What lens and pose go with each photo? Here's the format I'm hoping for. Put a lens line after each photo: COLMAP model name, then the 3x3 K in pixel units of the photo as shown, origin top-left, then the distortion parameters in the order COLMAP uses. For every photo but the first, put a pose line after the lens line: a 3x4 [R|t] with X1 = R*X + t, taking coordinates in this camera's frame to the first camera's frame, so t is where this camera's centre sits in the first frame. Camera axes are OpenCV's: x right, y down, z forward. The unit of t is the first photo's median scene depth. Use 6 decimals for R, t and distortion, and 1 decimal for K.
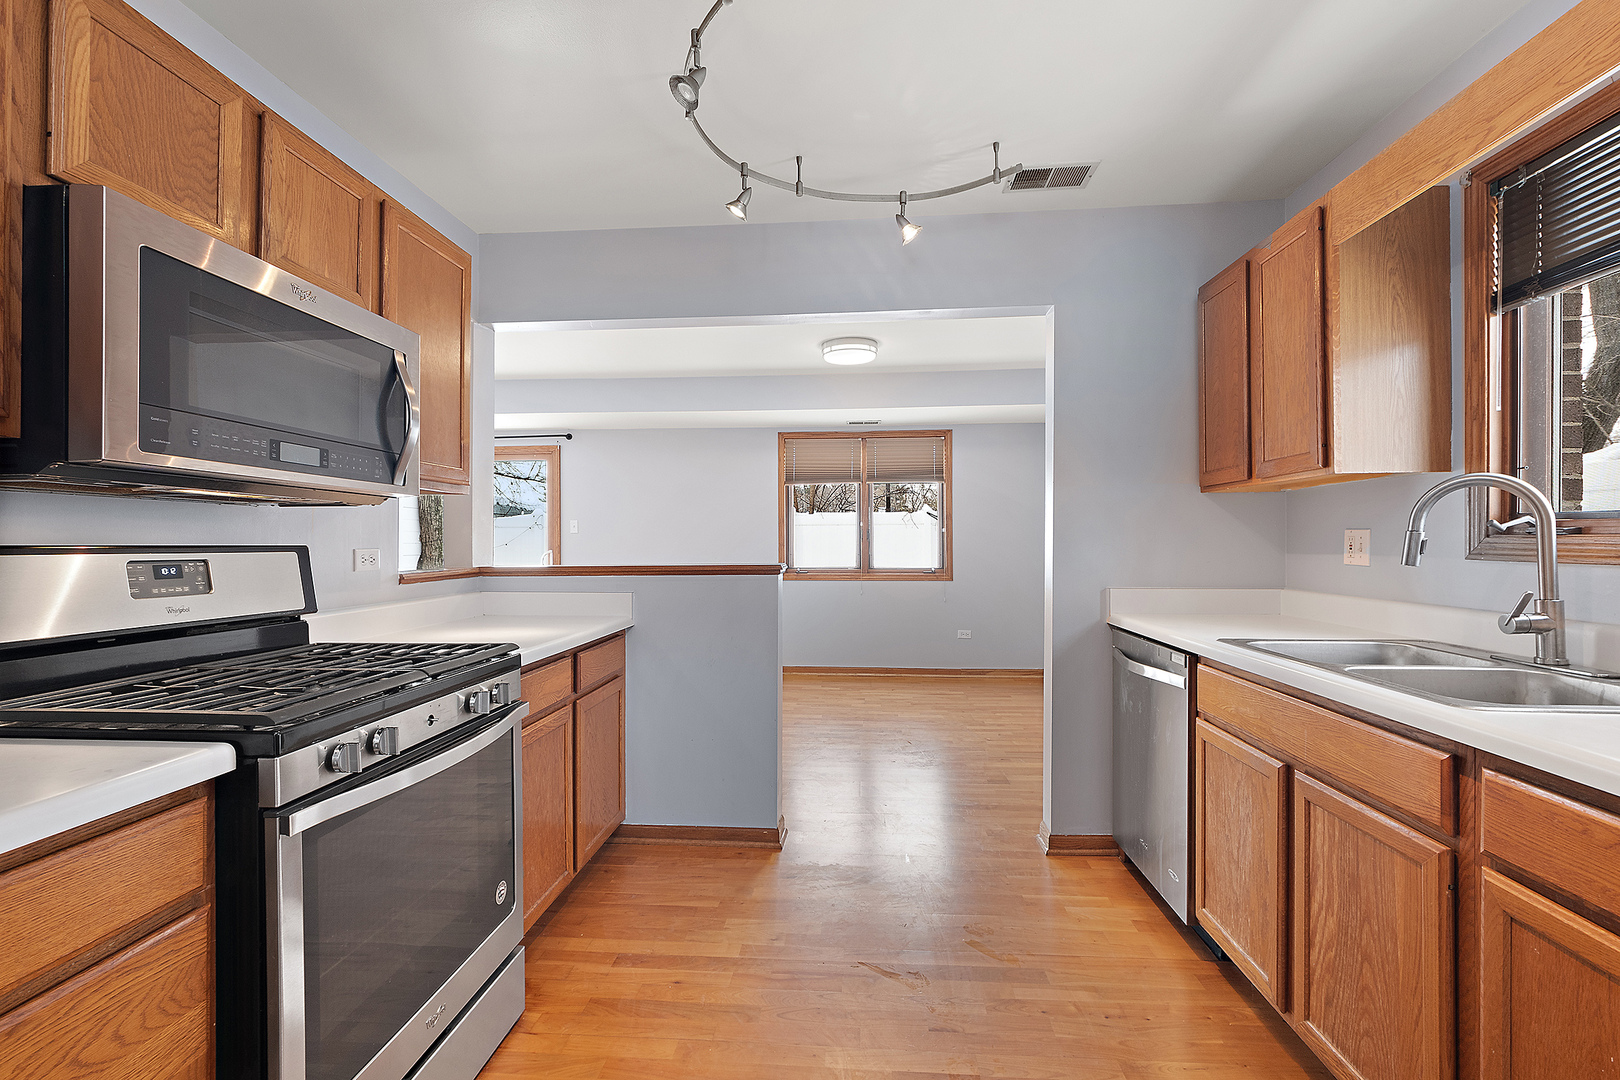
lens RADIAL K [[719.4, 0, 810.7], [0, 719.4, 537.9], [0, 0, 1]] dist [0.001675, 0.000056]
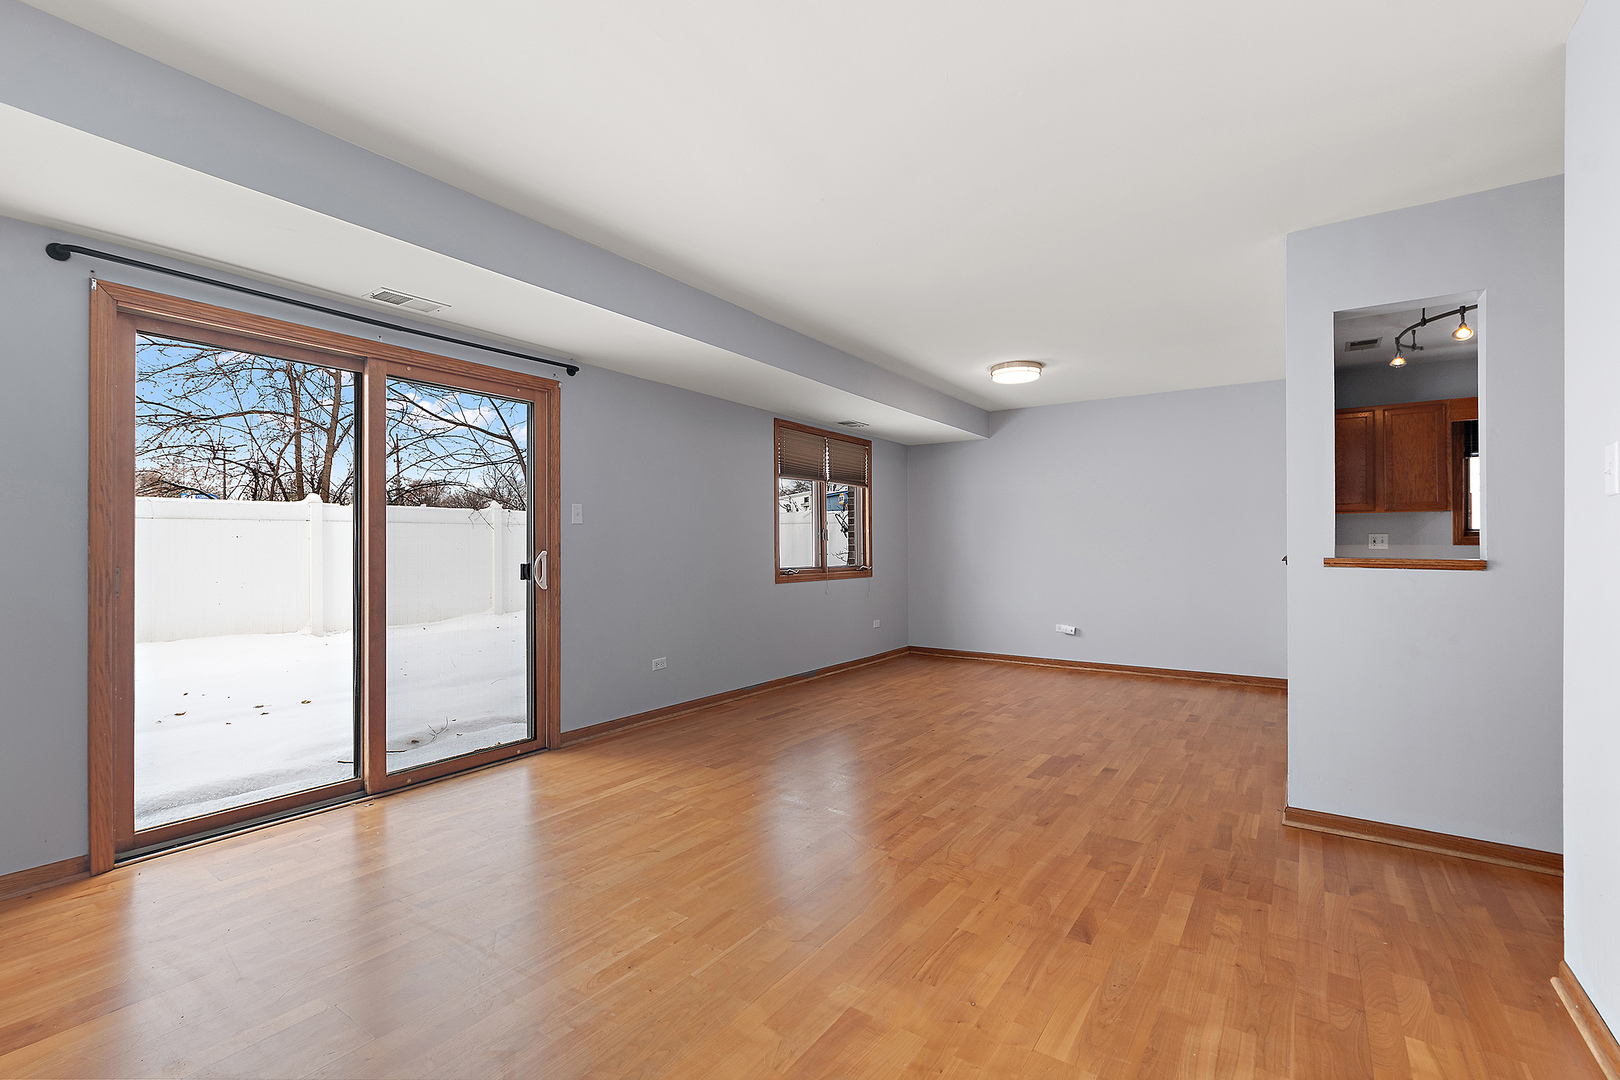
lens RADIAL K [[719.4, 0, 805.6], [0, 719.4, 548.6], [0, 0, 1]] dist [0.001675, 0.000056]
pose [[0.506697, -0.001340, 0.862123, -2.094107], [-0.002045, 0.999994, 0.002756, 0.032438], [-0.862122, -0.003159, 0.506691, 1.383921]]
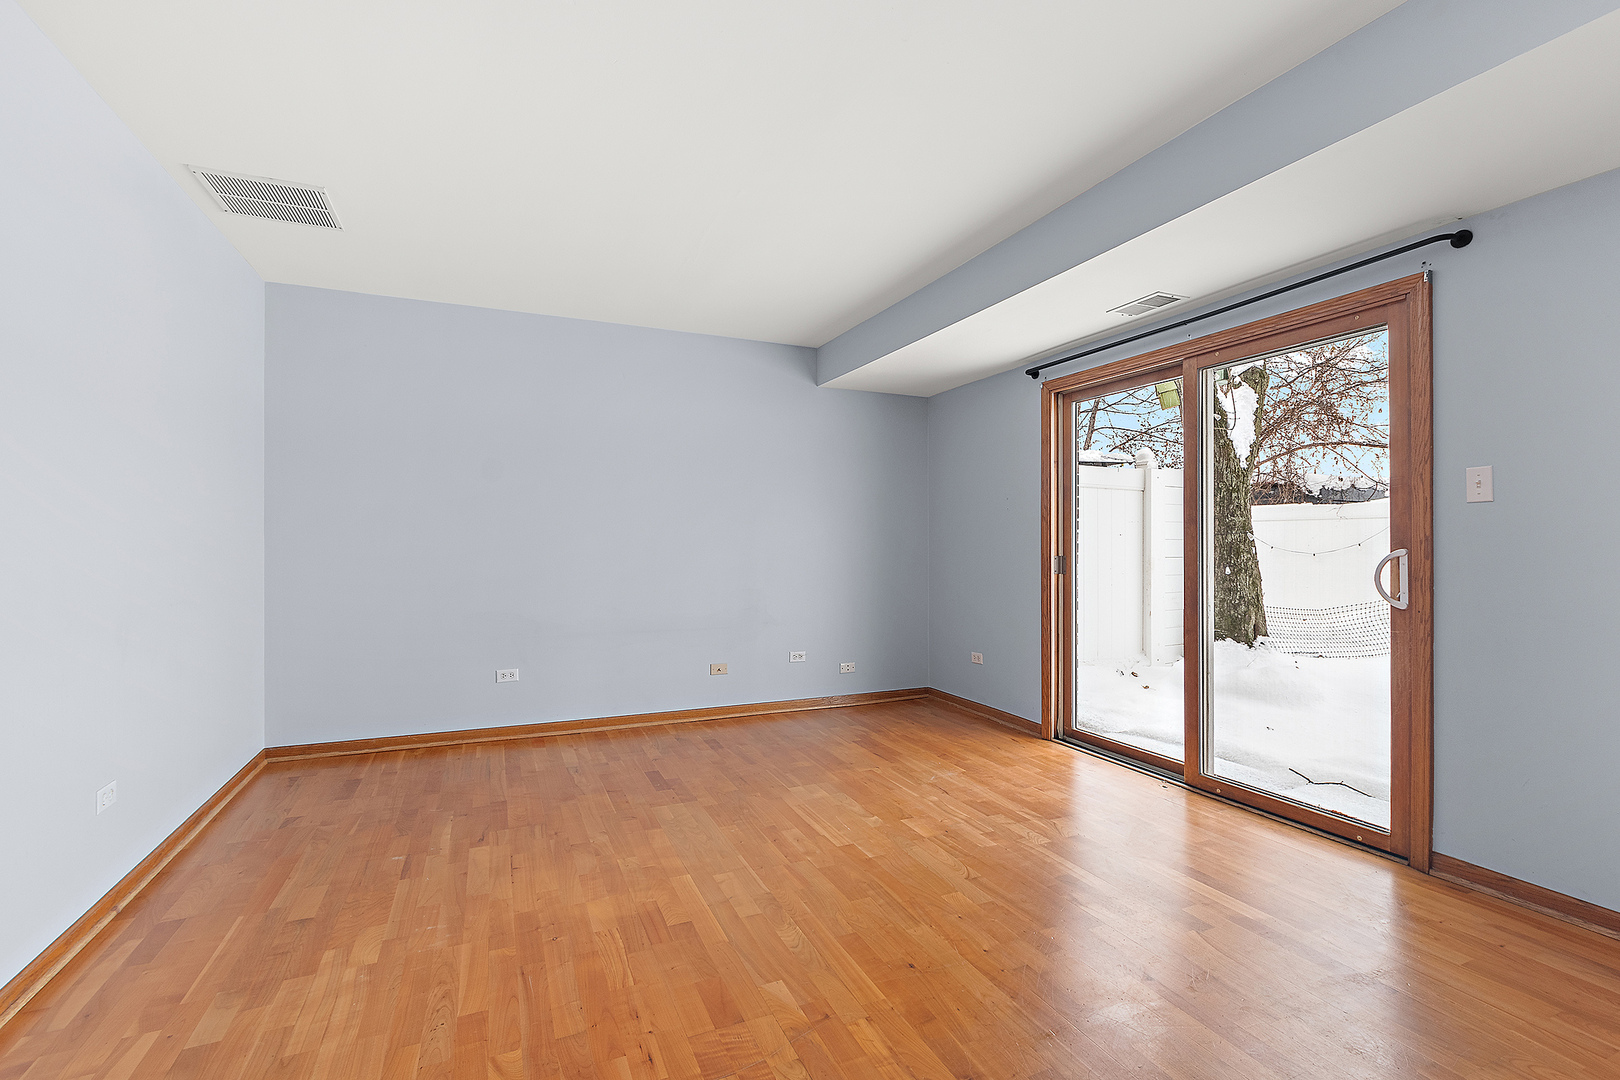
lens RADIAL K [[719.4, 0, 803.3], [0, 719.4, 536.0], [0, 0, 1]] dist [0.001675, 0.000056]
pose [[0.477003, -0.005933, -0.878882, -0.467819], [0.000917, 0.999980, -0.006253, 0.031193], [0.878901, 0.002177, 0.476999, 1.461515]]
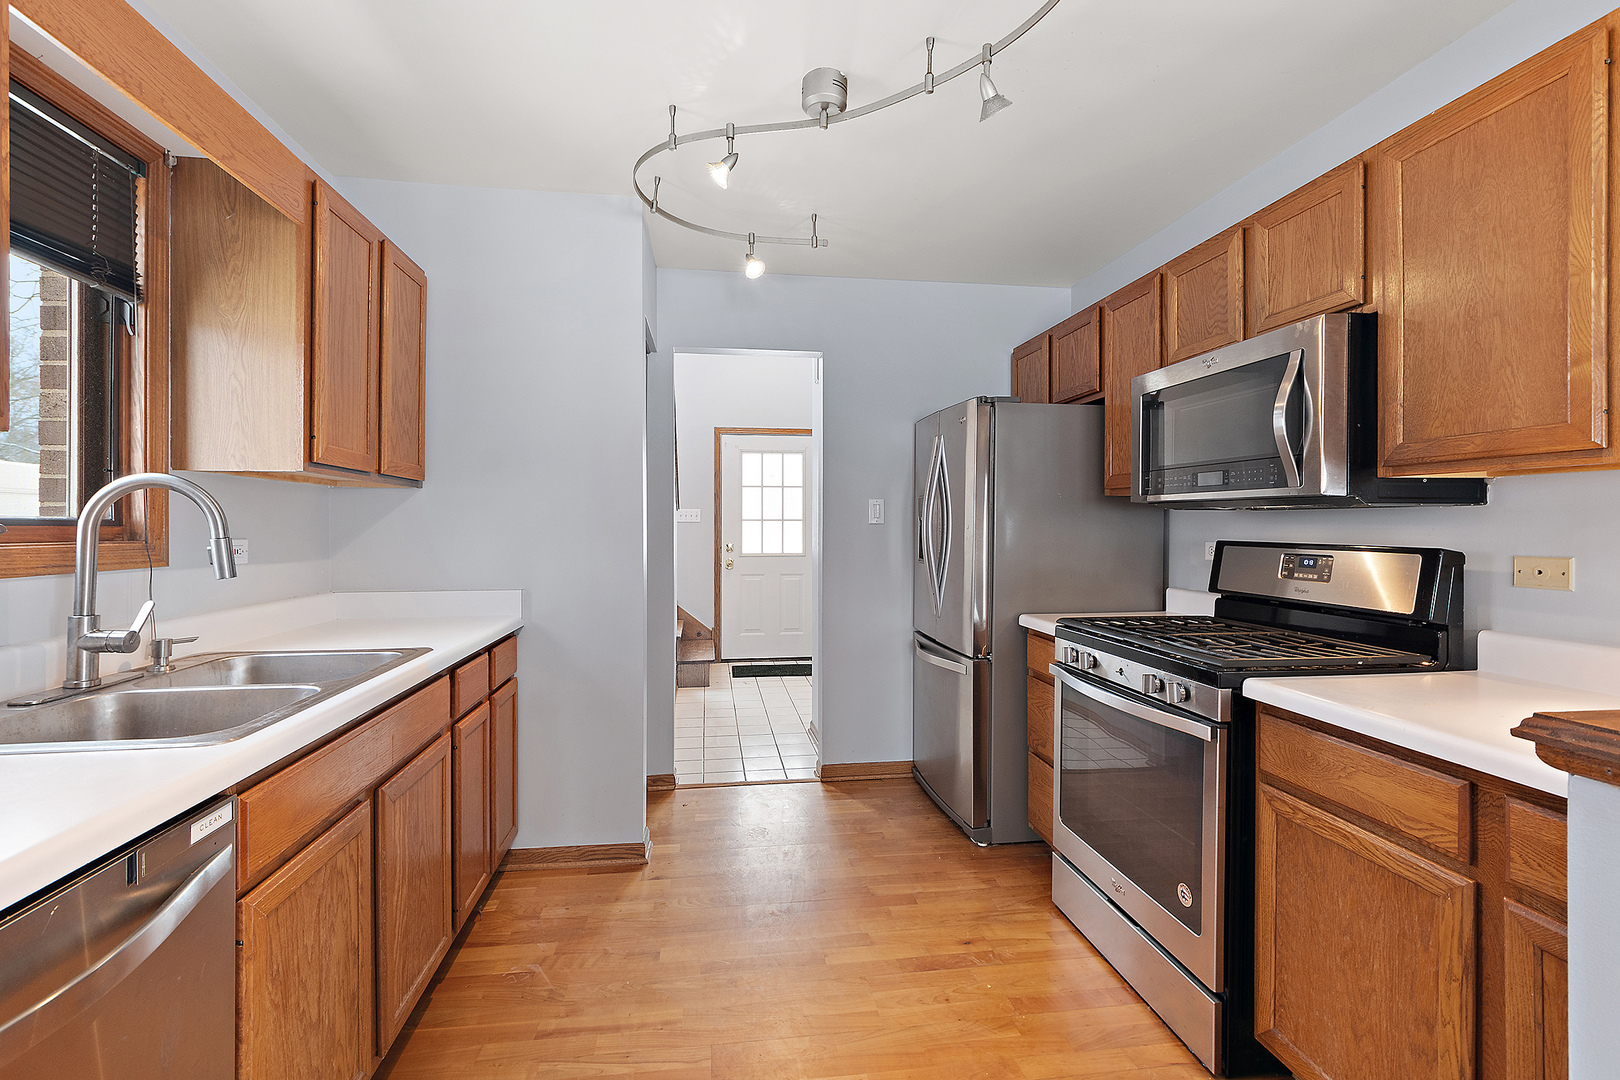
lens RADIAL K [[719.4, 0, 803.7], [0, 719.4, 527.5], [0, 0, 1]] dist [0.001675, 0.000056]
pose [[-0.977048, 0.001897, -0.213010, 0.221044], [0.002431, 0.999995, -0.002245, -0.012713], [0.213005, -0.002711, -0.977047, 1.366650]]
